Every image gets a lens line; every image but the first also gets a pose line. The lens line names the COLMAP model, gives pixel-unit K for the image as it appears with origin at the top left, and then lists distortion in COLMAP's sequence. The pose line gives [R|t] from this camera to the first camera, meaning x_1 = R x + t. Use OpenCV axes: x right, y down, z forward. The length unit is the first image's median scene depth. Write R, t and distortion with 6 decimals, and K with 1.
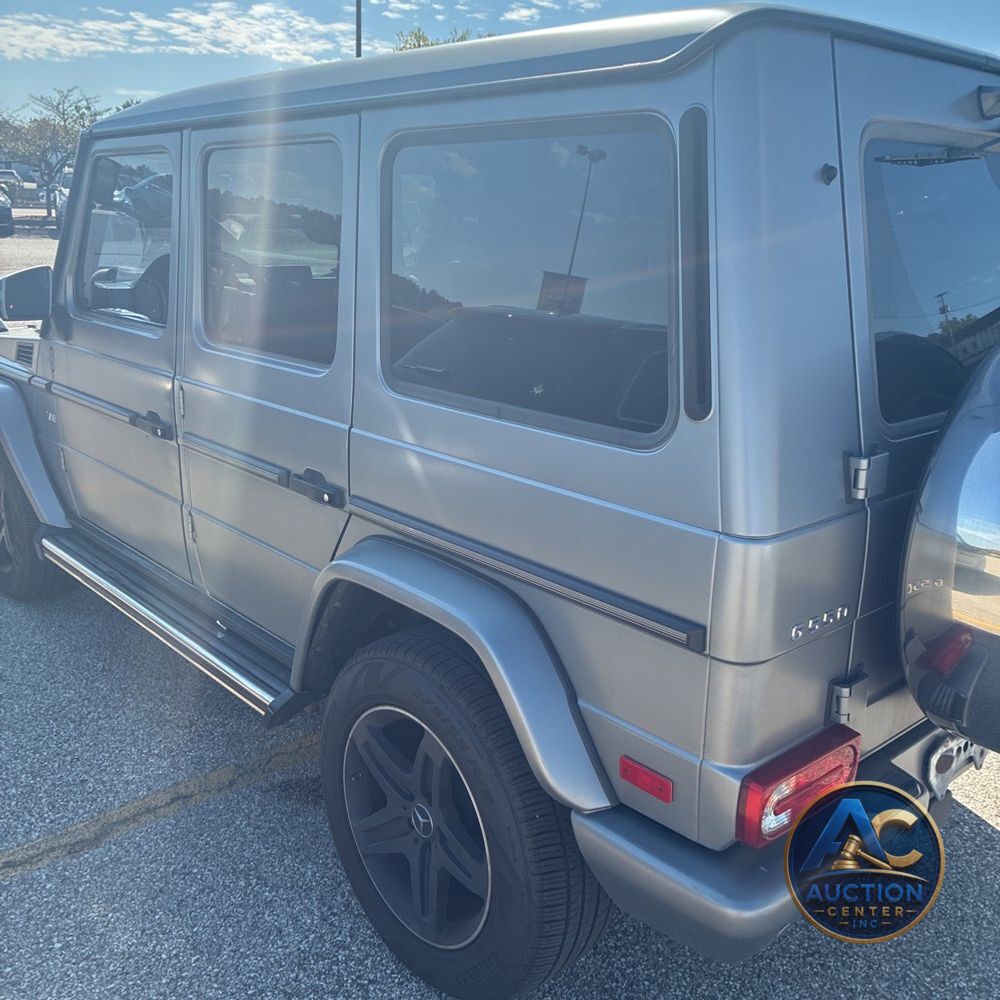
lens RADIAL K [[1005.6, 0, 504.4], [0, 1005.6, 489.6], [0, 0, 1]] dist [0.008714, 0.029885]
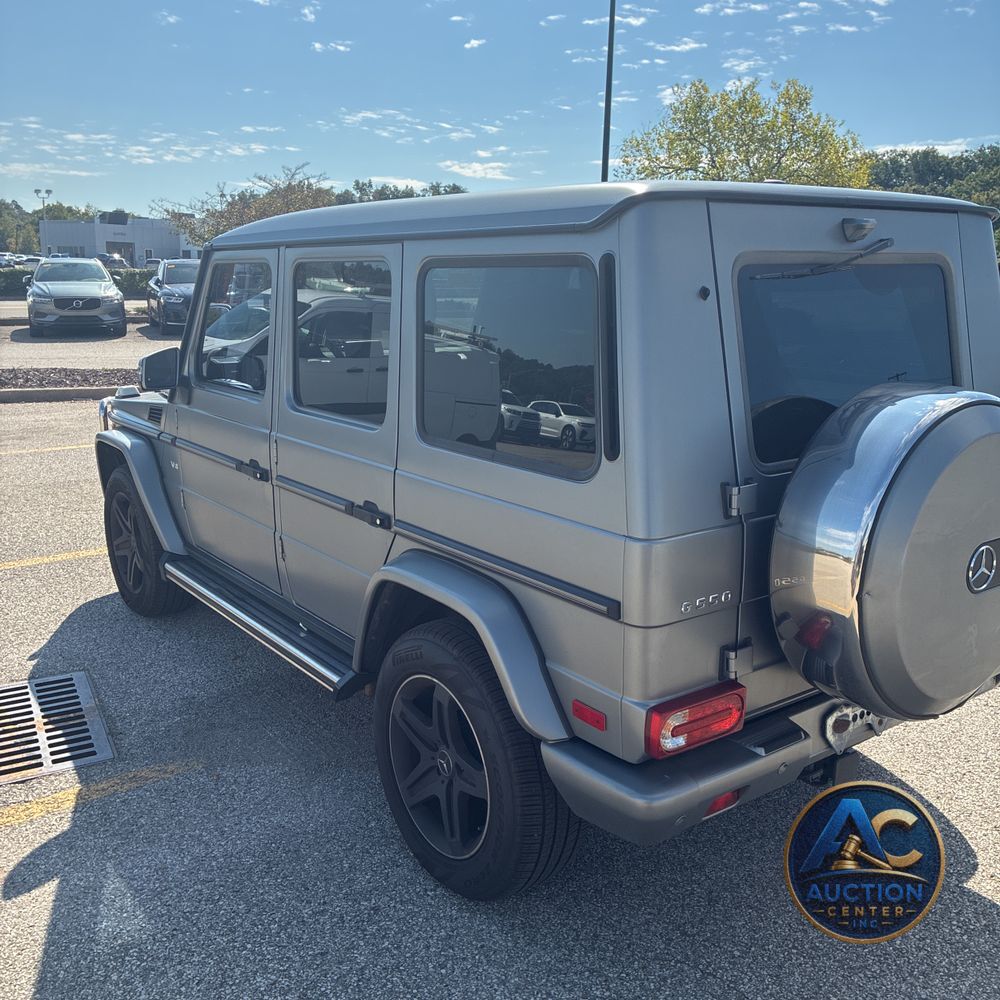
lens RADIAL K [[1006.3, 0, 501.1], [0, 1006.3, 495.2], [0, 0, 1]] dist [0.043664, -0.033494]
pose [[0.995475, -0.000166, -0.095029, 0.123651], [-0.004255, 0.998918, -0.046318, 0.037046], [0.094933, 0.046513, 0.994396, -0.350109]]
